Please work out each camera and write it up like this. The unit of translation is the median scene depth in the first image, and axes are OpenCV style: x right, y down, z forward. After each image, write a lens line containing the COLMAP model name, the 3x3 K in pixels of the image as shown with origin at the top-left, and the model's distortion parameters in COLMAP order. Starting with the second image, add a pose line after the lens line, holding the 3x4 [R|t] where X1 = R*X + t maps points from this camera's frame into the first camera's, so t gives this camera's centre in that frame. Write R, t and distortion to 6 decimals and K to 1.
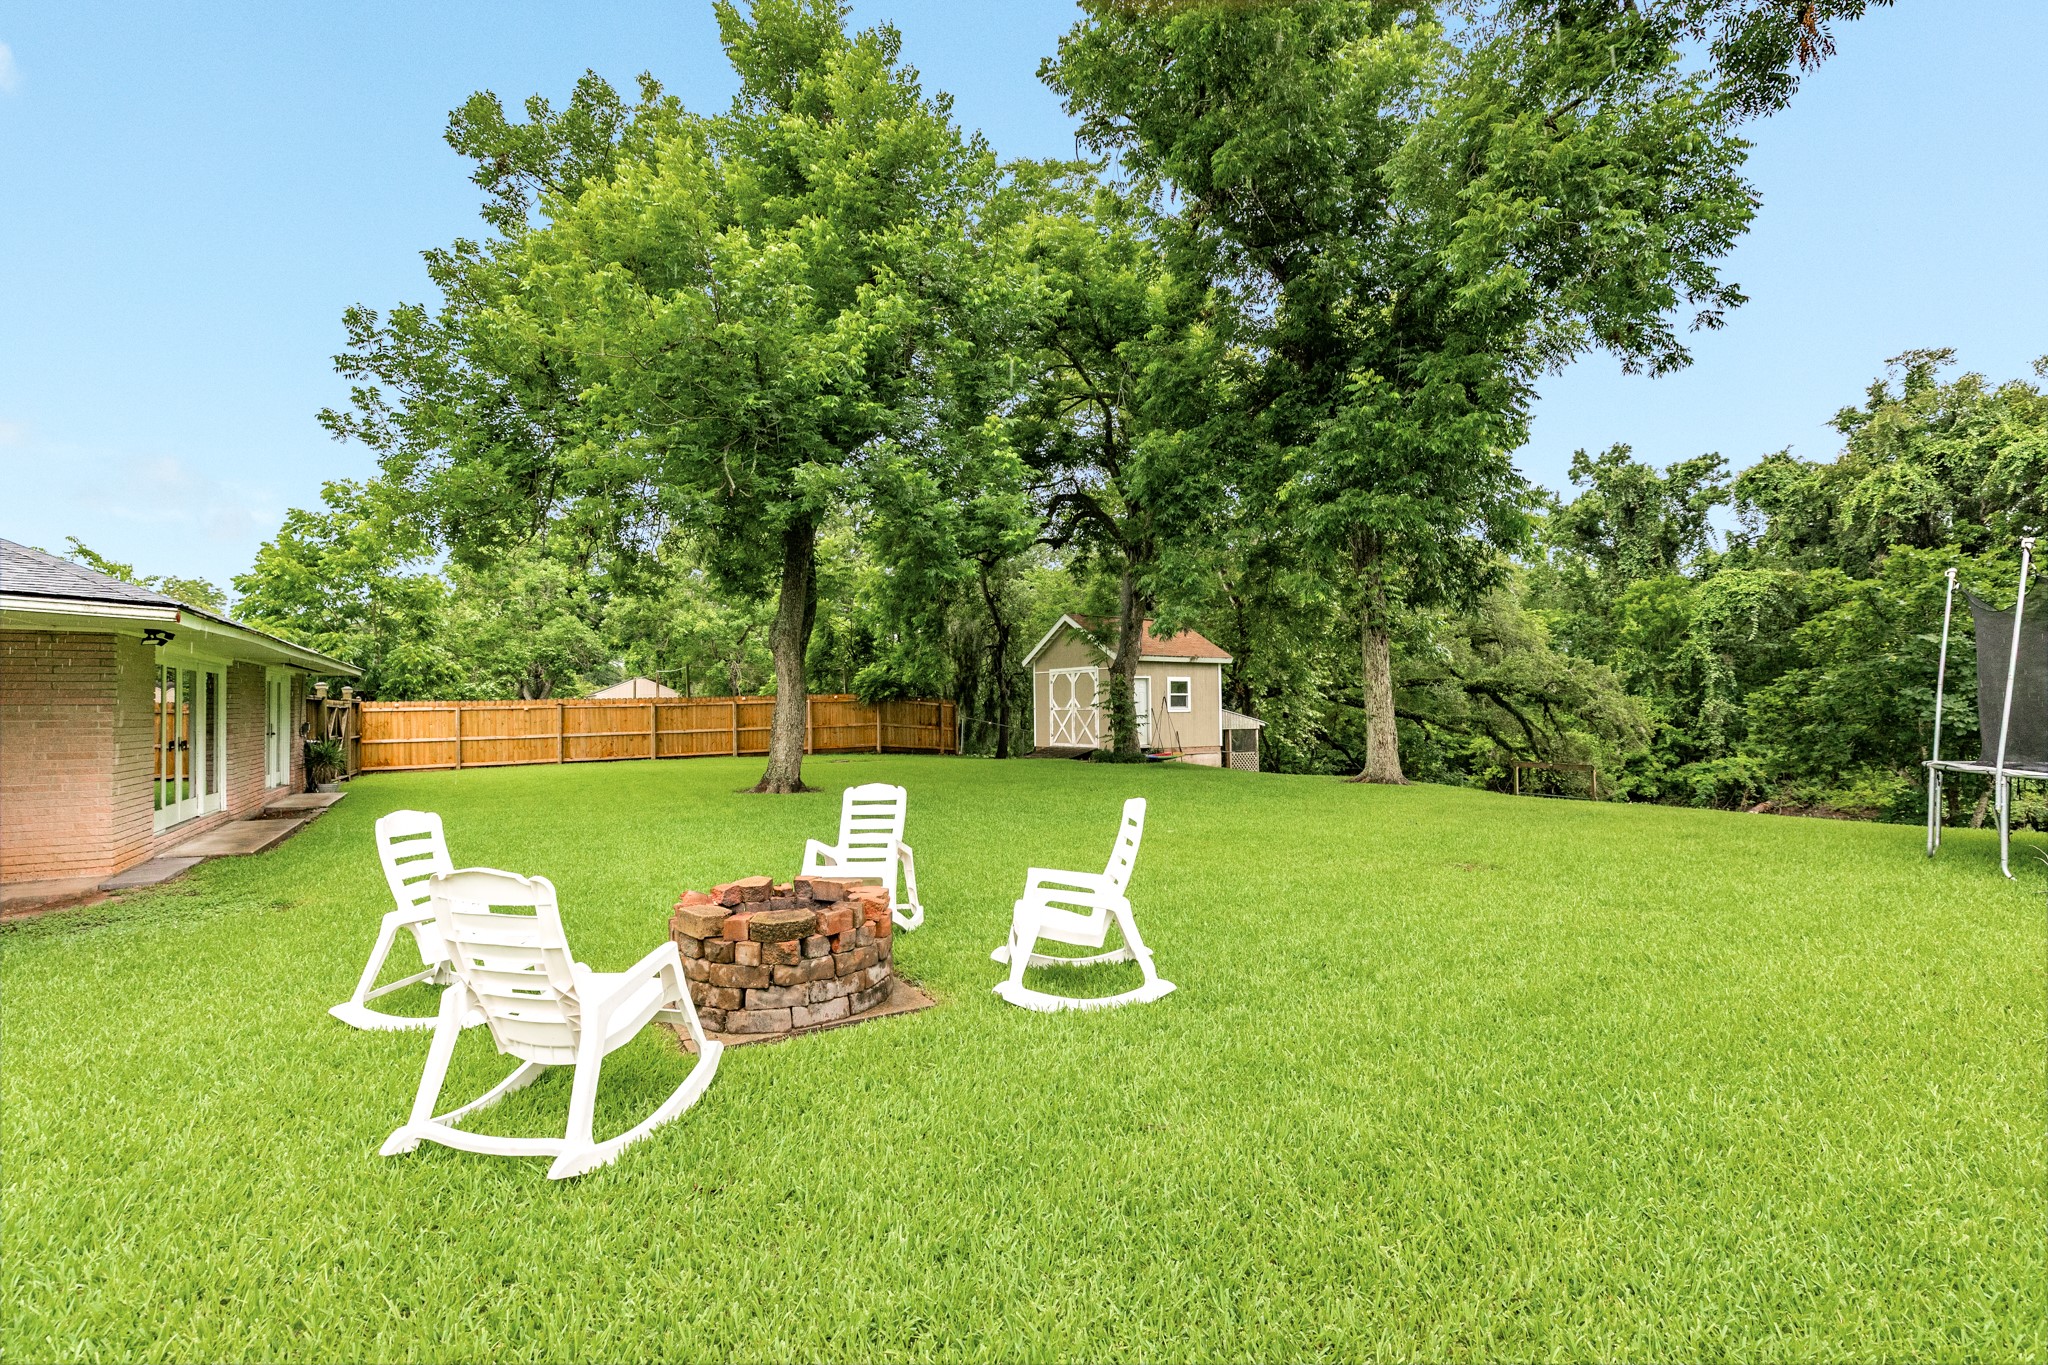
lens RADIAL K [[925.7, 0, 1009.0], [0, 925.7, 689.5], [0, 0, 1]] dist [0.002514, -0.000067]
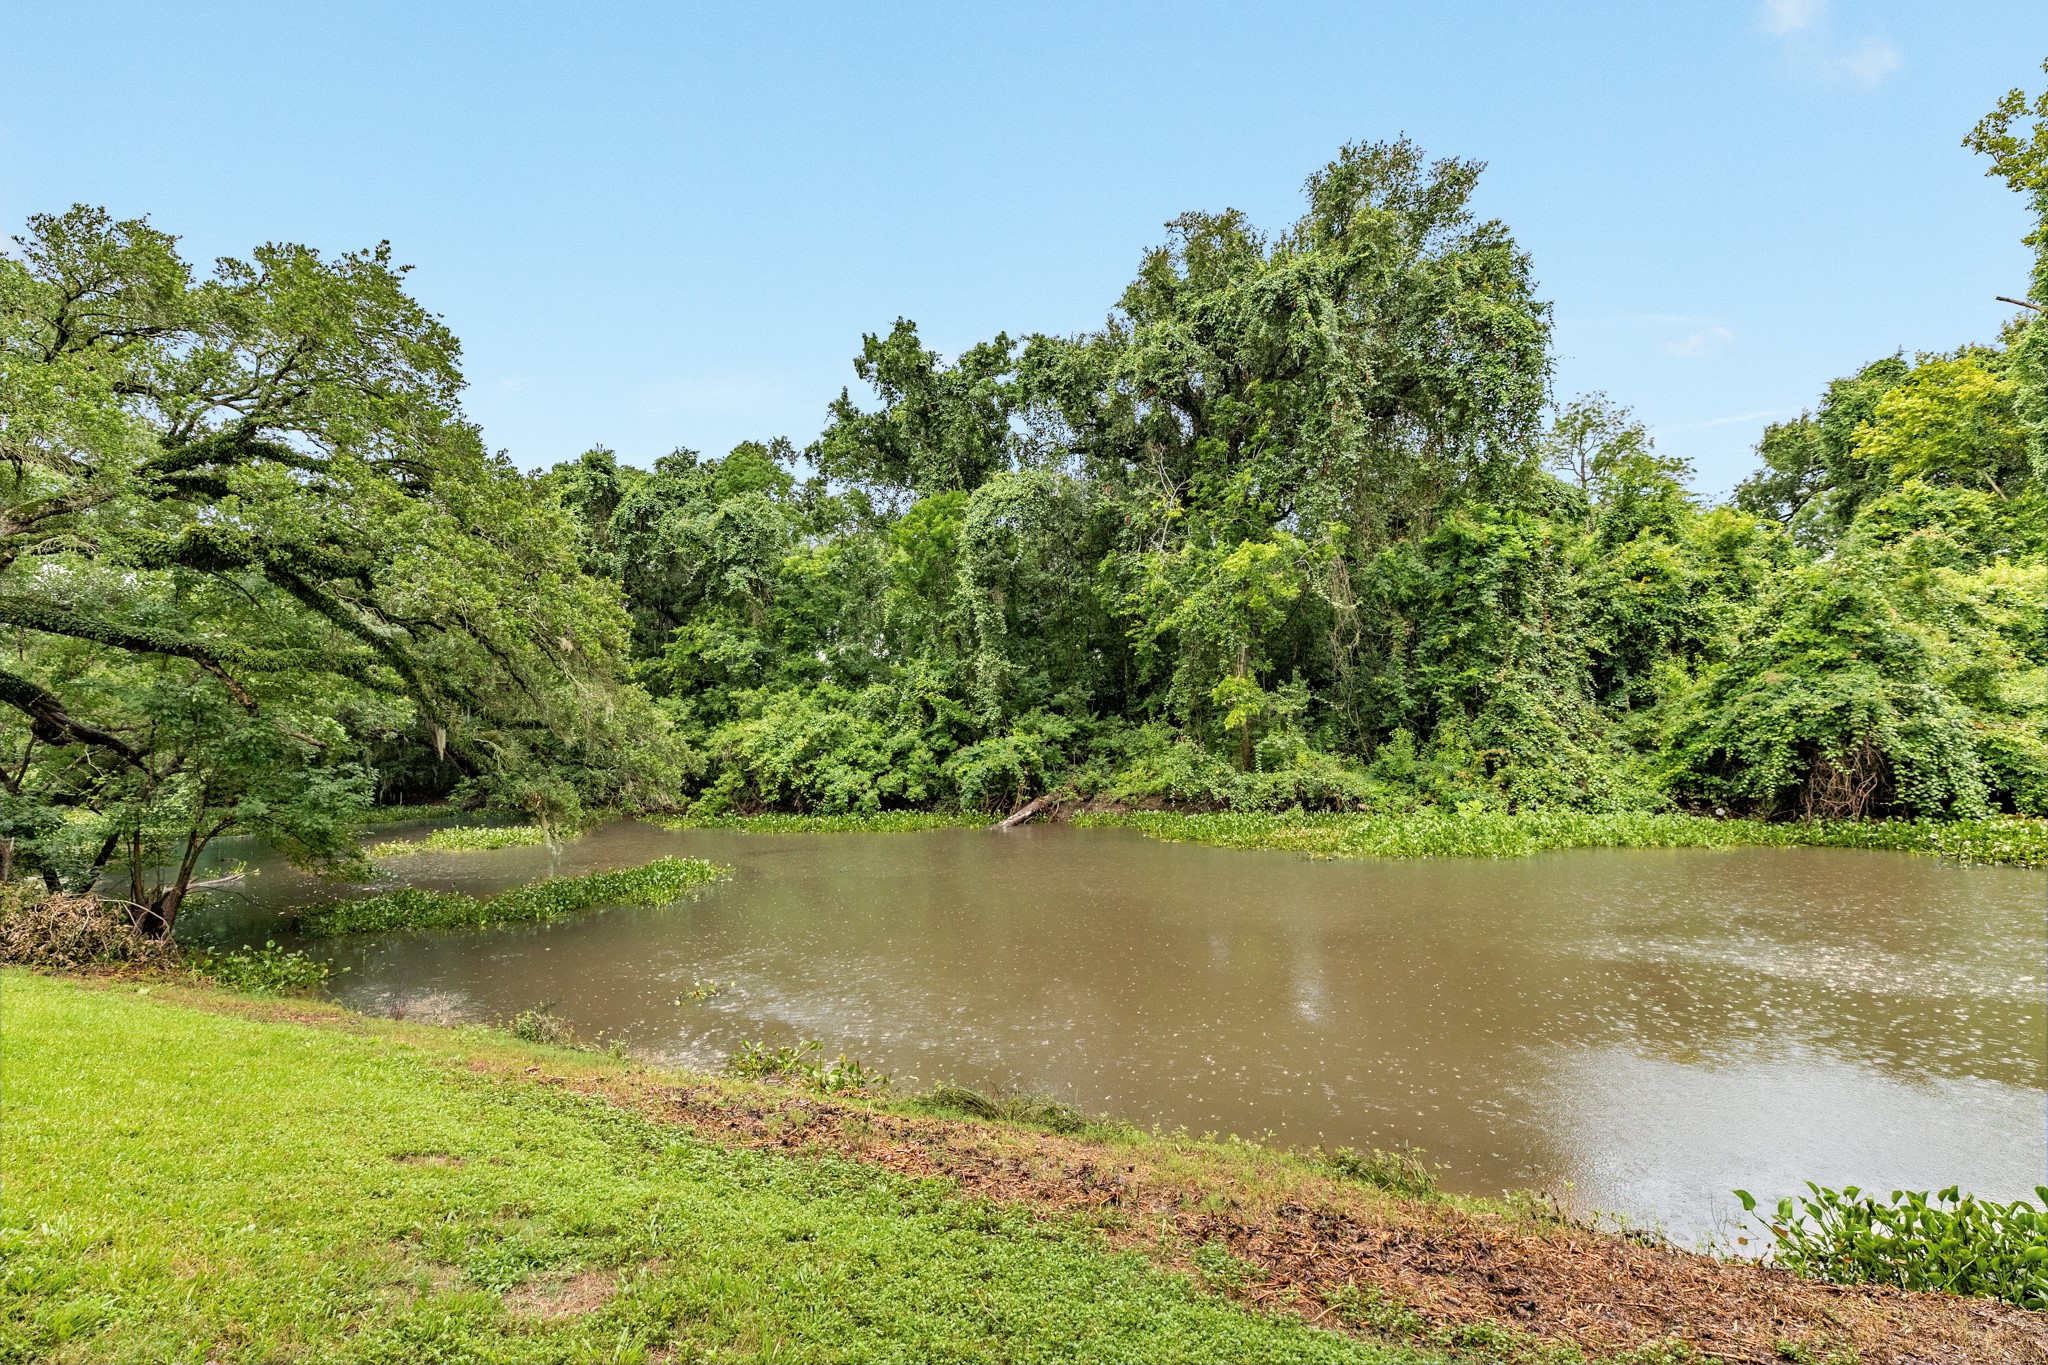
lens RADIAL K [[925.7, 0, 1016.5], [0, 925.7, 686.2], [0, 0, 1]] dist [0.002514, -0.000067]
pose [[0.892079, -0.014542, 0.451646, 0.478301], [0.031466, 0.999055, -0.029983, 0.057546], [-0.450783, 0.040959, 0.891693, 0.377459]]
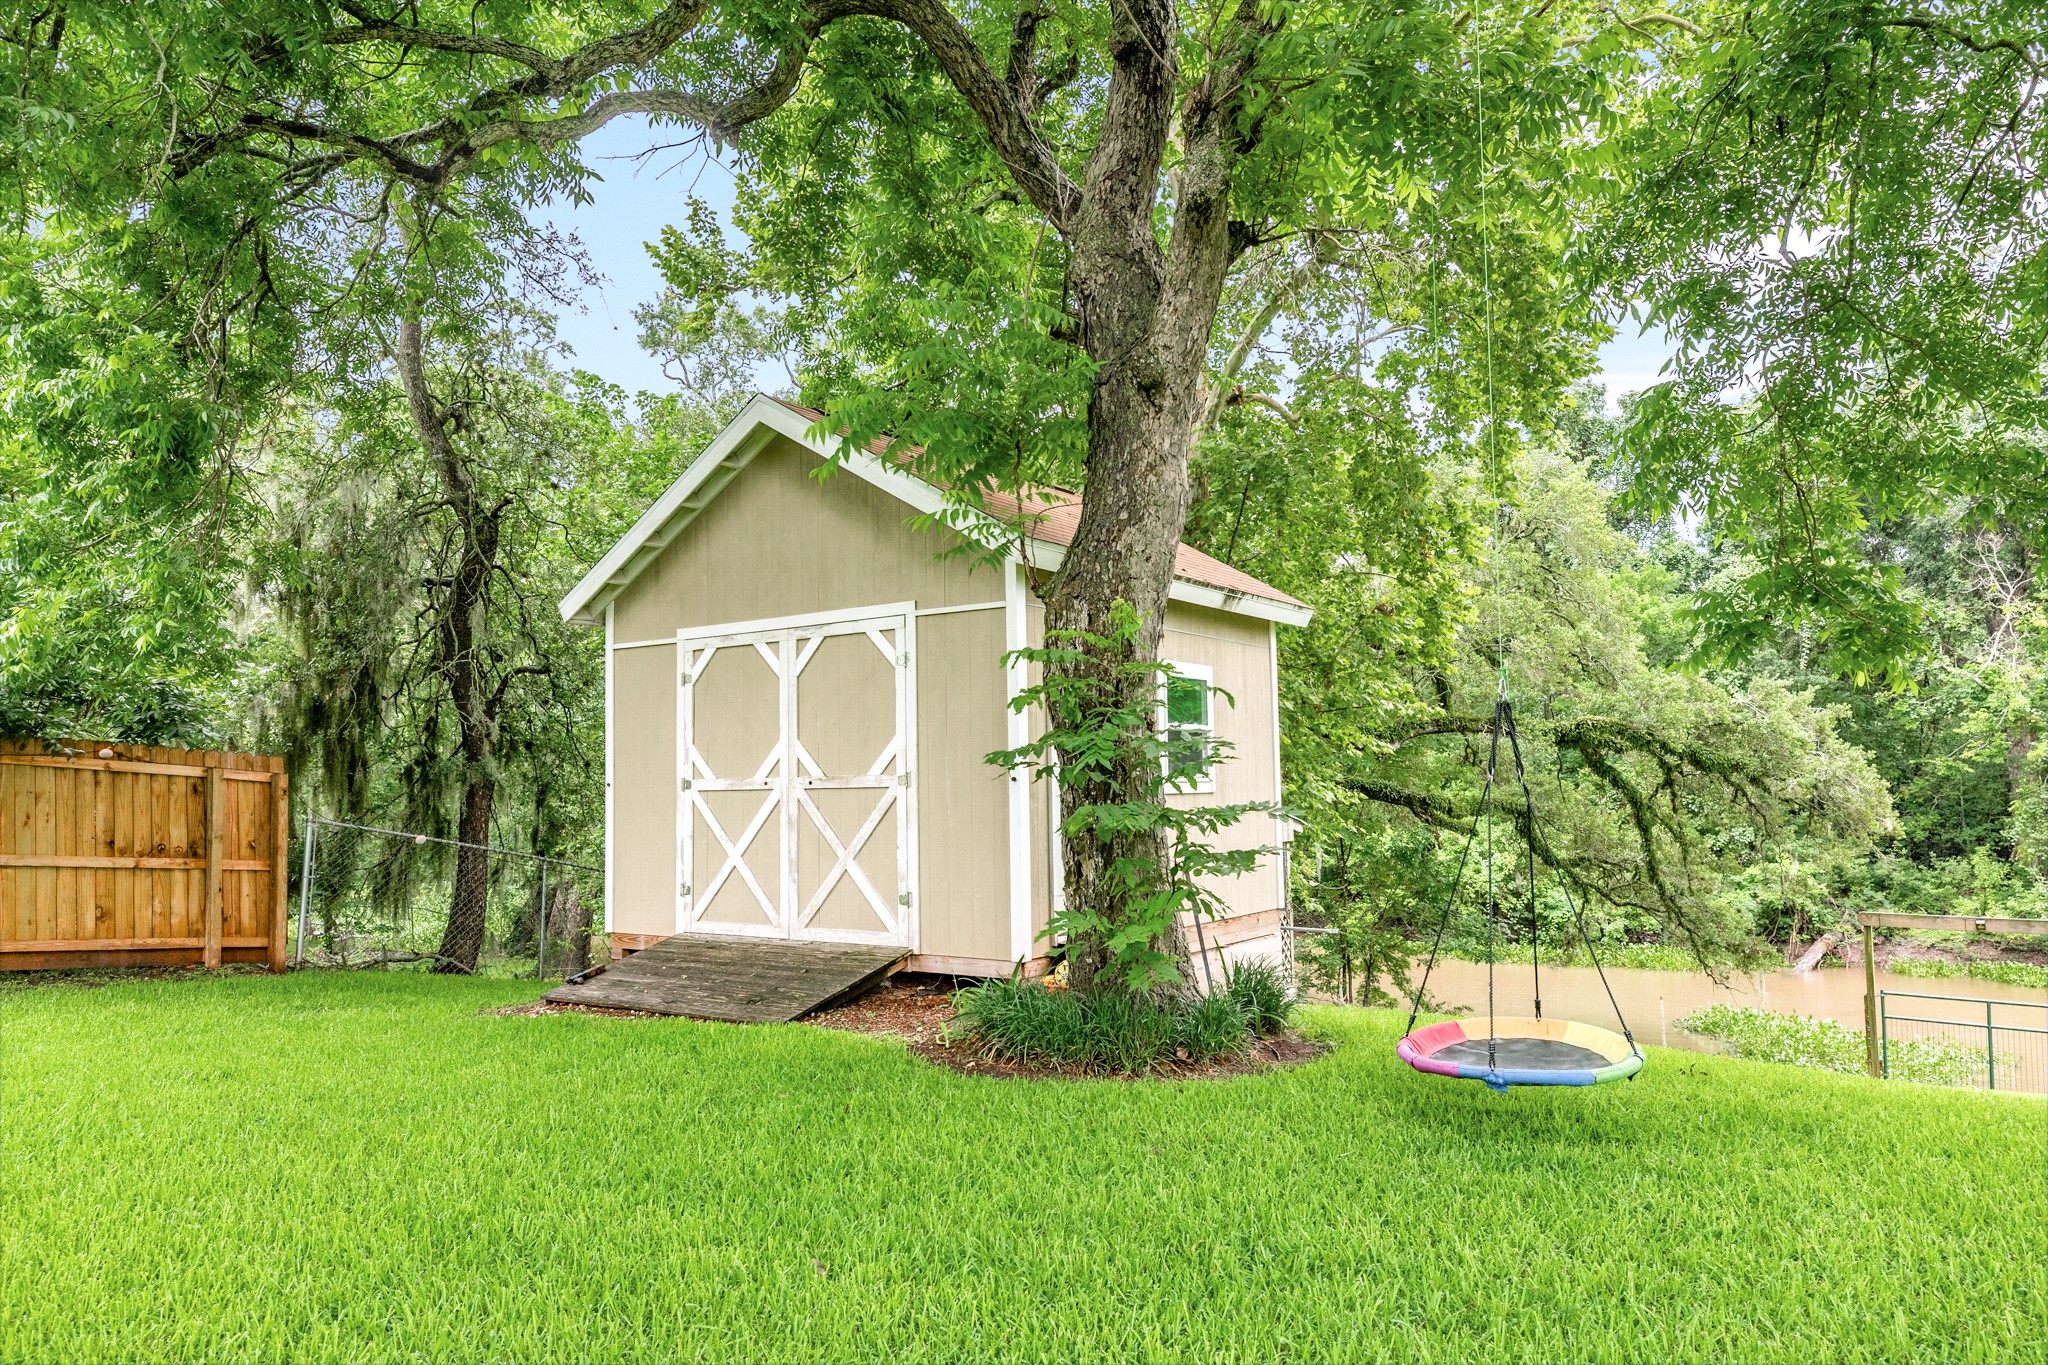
lens RADIAL K [[1370.4, 0, 1029.1], [0, 1370.4, 686.8], [0, 0, 1]] dist [0.030259, -0.001810]
pose [[0.928407, 0.020548, 0.370997, -0.003577], [-0.000144, 0.998490, -0.054940, 0.008512], [-0.371565, 0.050953, 0.927008, 0.344583]]
